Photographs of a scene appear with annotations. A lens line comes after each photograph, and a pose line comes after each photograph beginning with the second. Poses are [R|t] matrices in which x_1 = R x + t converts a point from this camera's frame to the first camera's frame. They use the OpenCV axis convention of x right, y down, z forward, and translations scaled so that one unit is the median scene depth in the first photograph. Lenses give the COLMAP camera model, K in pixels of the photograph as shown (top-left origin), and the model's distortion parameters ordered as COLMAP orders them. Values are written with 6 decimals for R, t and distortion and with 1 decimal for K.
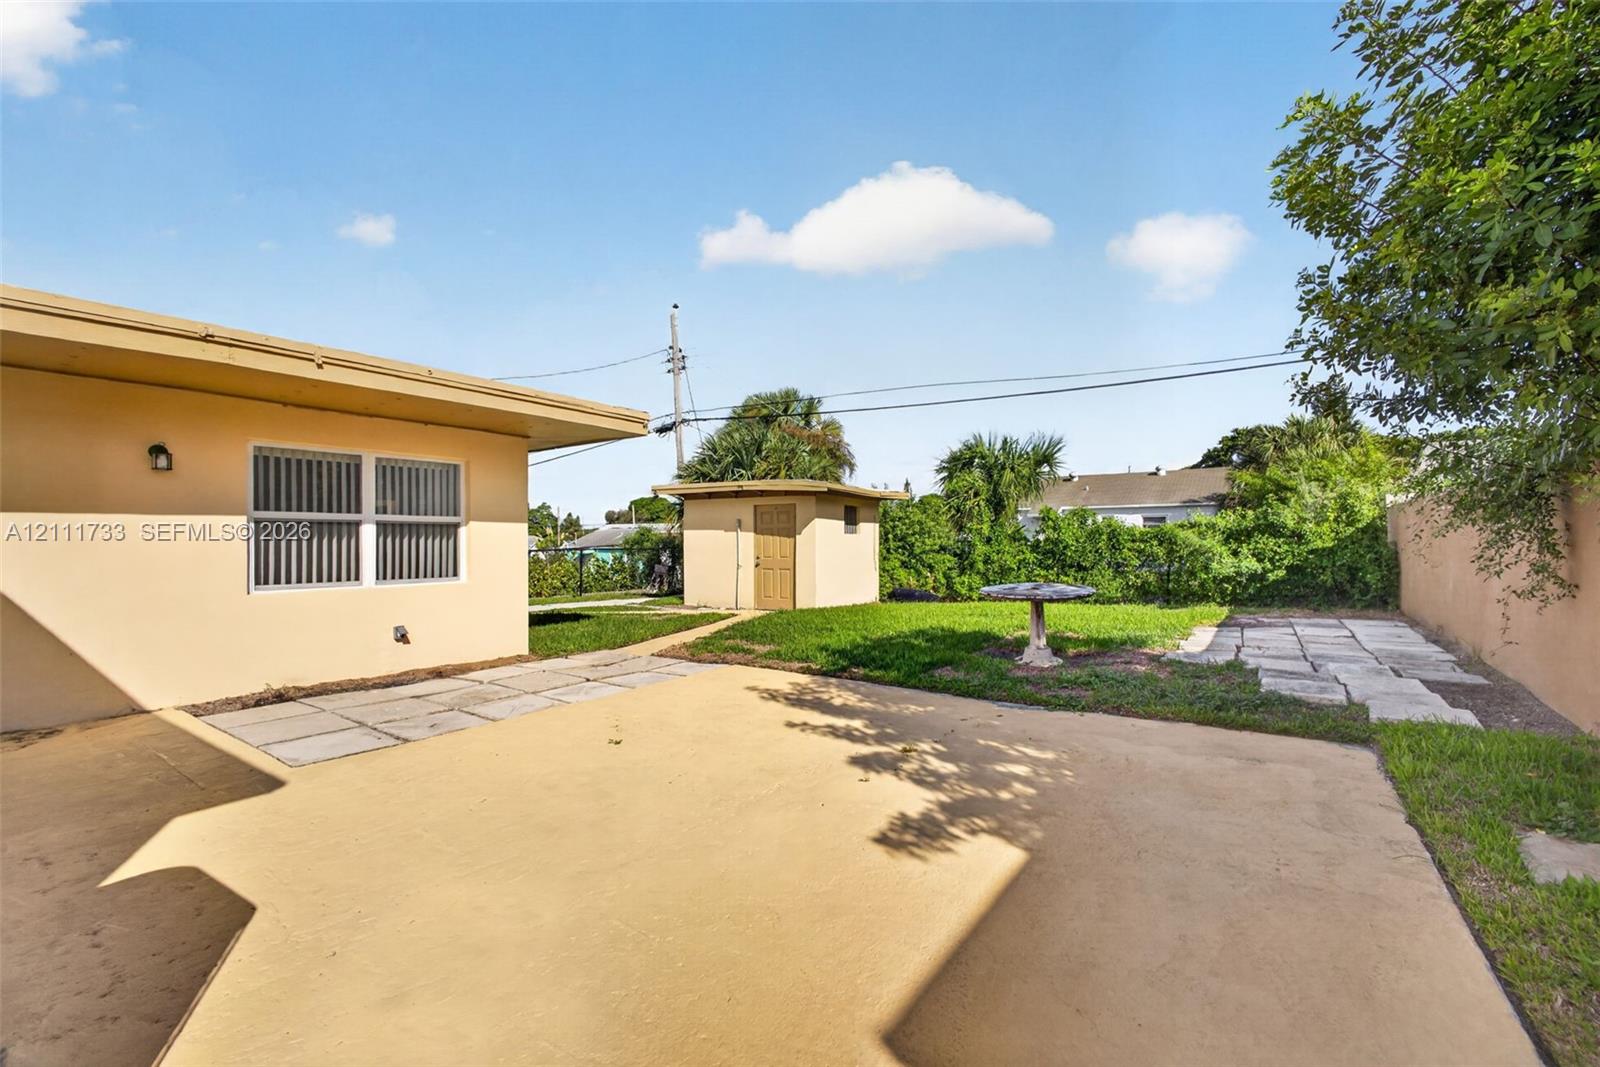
lens RADIAL K [[709.9, 0, 800.7], [0, 709.9, 542.6], [0, 0, 1]] dist [-0.002964, -0.000070]
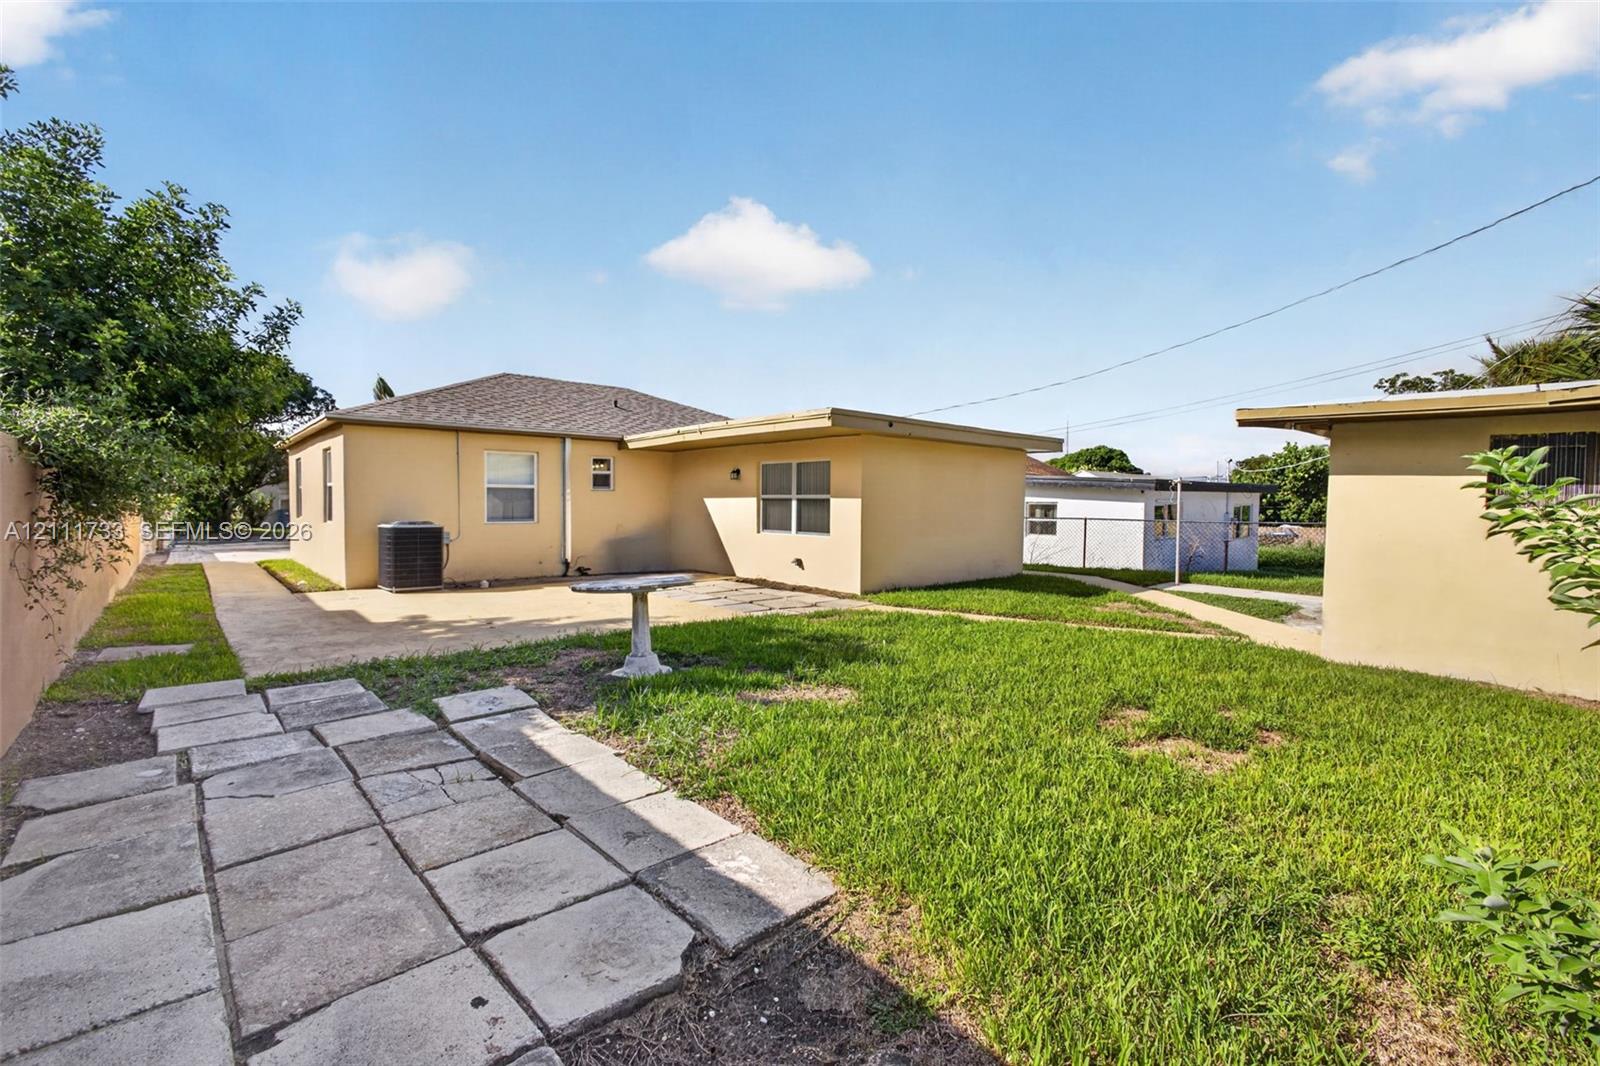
lens RADIAL K [[687.8, 0, 792.7], [0, 687.8, 531.4], [0, 0, 1]] dist [-0.006548, -0.000035]
pose [[-0.238820, 0.044934, -0.970024, 1.372831], [0.000665, 0.998936, 0.046110, -0.033390], [0.971064, 0.010367, -0.238596, 1.760249]]
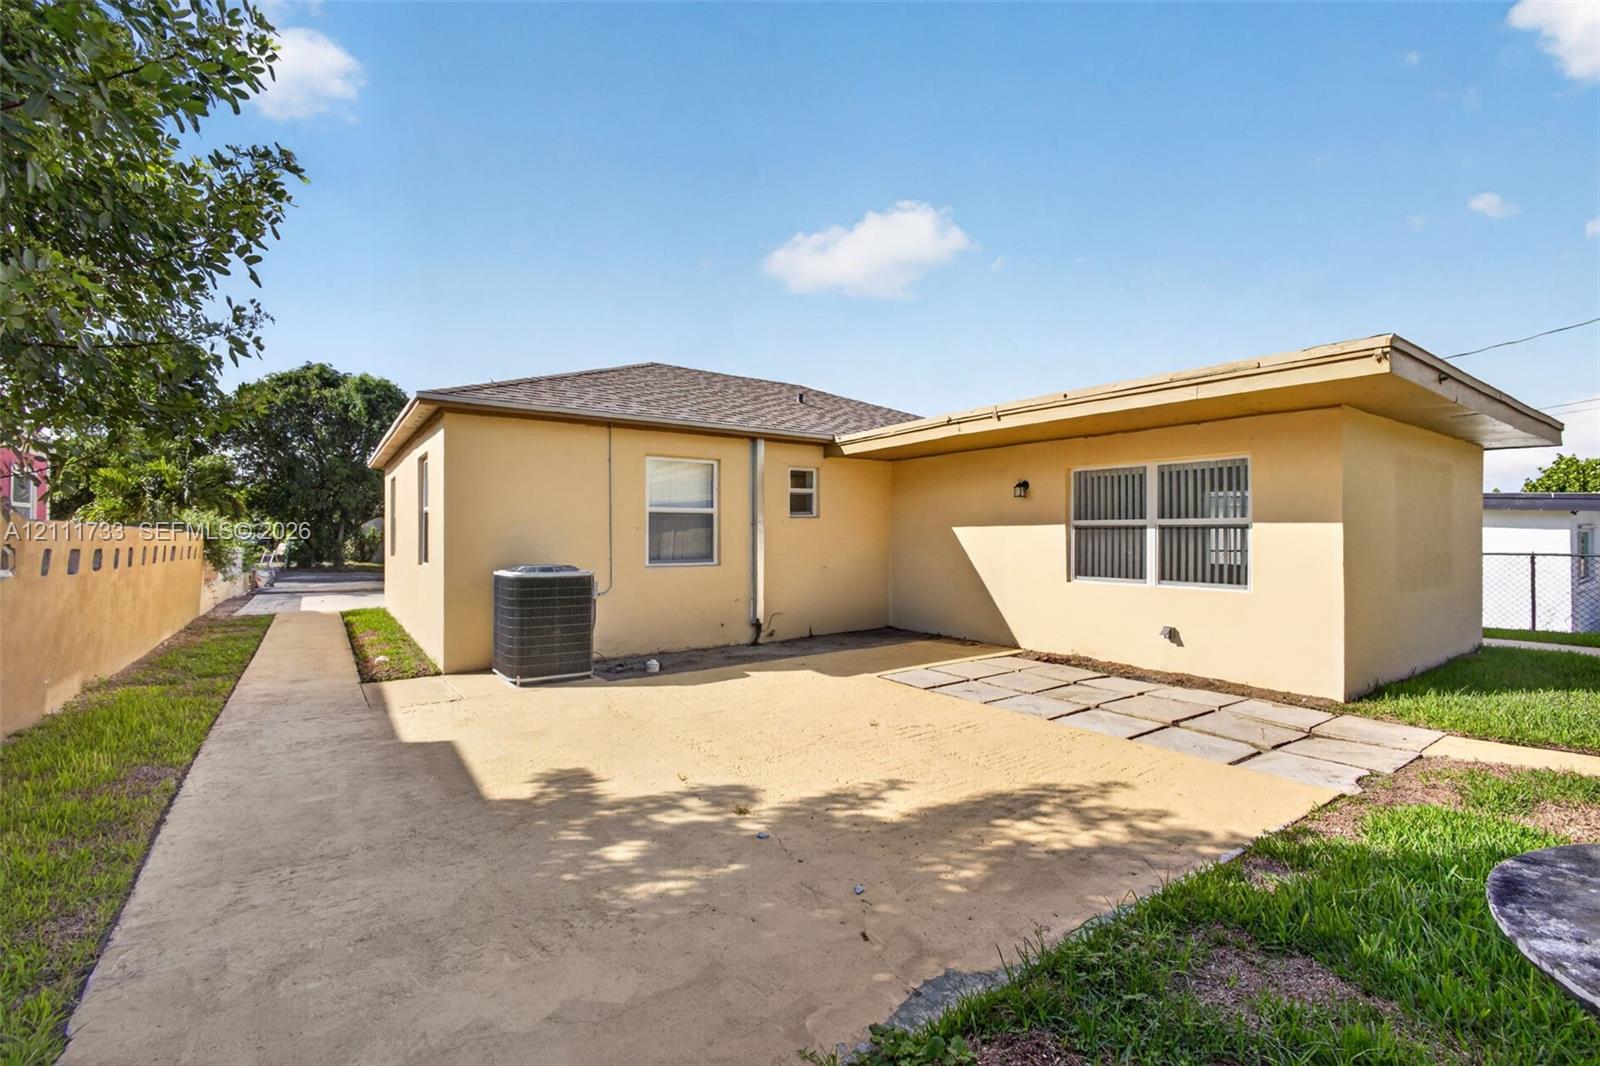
lens RADIAL K [[687.8, 0, 792.7], [0, 687.8, 531.4], [0, 0, 1]] dist [-0.006548, -0.000035]
pose [[-0.354195, 0.002368, -0.935168, 0.701127], [0.006626, 0.999978, 0.000022, -0.030676], [0.935148, -0.006188, -0.354203, 1.064638]]
